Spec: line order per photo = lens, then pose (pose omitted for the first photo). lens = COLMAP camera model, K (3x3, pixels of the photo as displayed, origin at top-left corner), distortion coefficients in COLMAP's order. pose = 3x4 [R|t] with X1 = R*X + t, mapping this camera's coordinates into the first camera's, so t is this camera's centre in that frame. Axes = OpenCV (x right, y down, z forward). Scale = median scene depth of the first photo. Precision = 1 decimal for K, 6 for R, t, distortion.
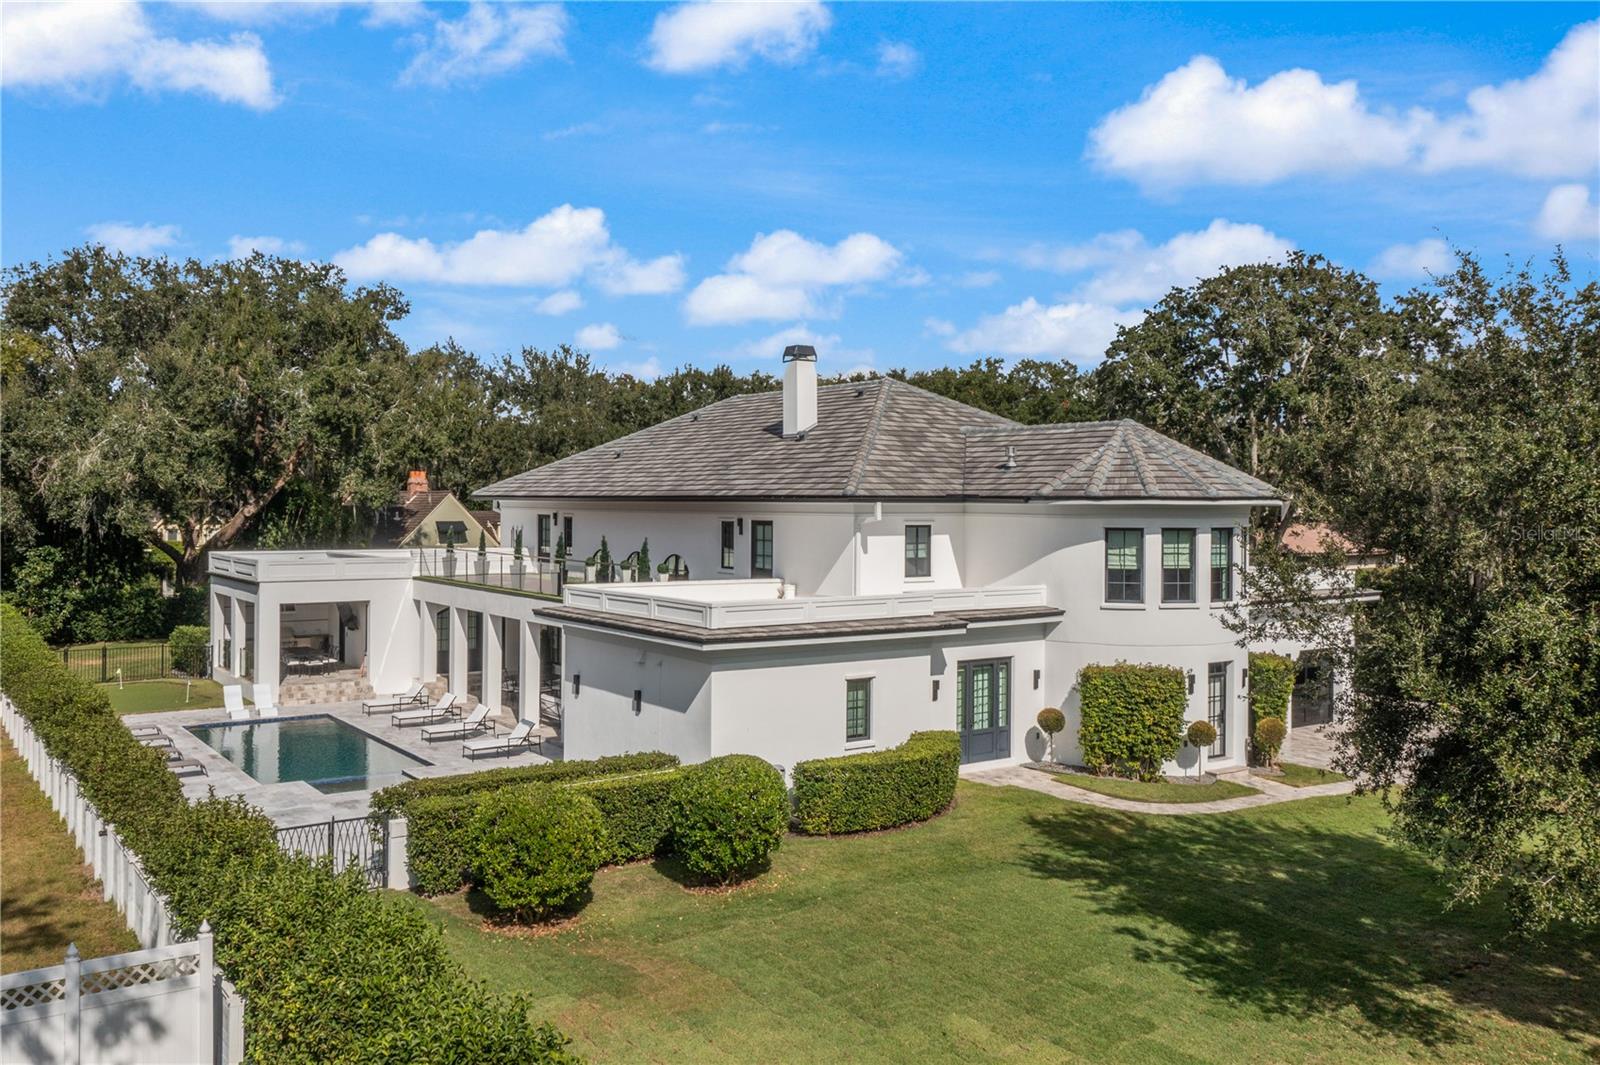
lens RADIAL K [[1256.3, 0, 800.0], [0, 1256.3, 532.5], [0, 0, 1]] dist [0.002992, 0.007227]
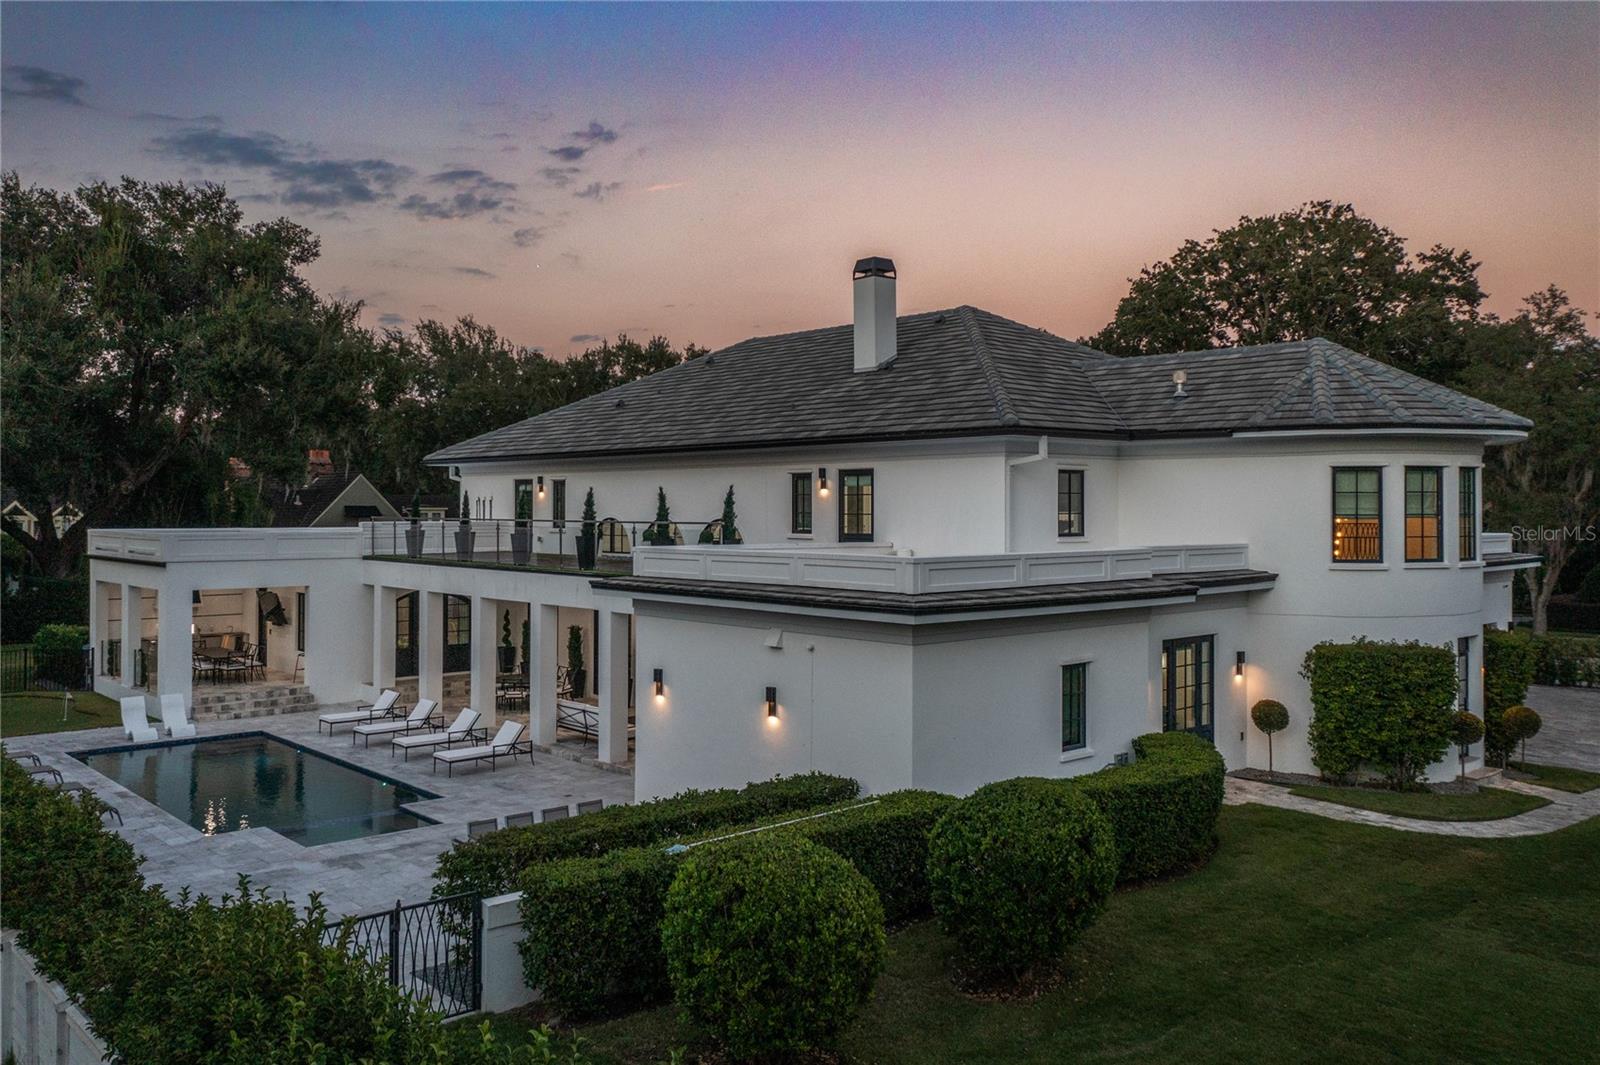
lens RADIAL K [[1240.3, 0, 800.0], [0, 1240.3, 532.5], [0, 0, 1]] dist [0.003609, 0.004738]
pose [[0.993870, -0.008159, 0.110253, -0.137267], [0.008579, 0.999958, -0.003338, 0.029289], [-0.110221, 0.004264, 0.993898, 0.216608]]
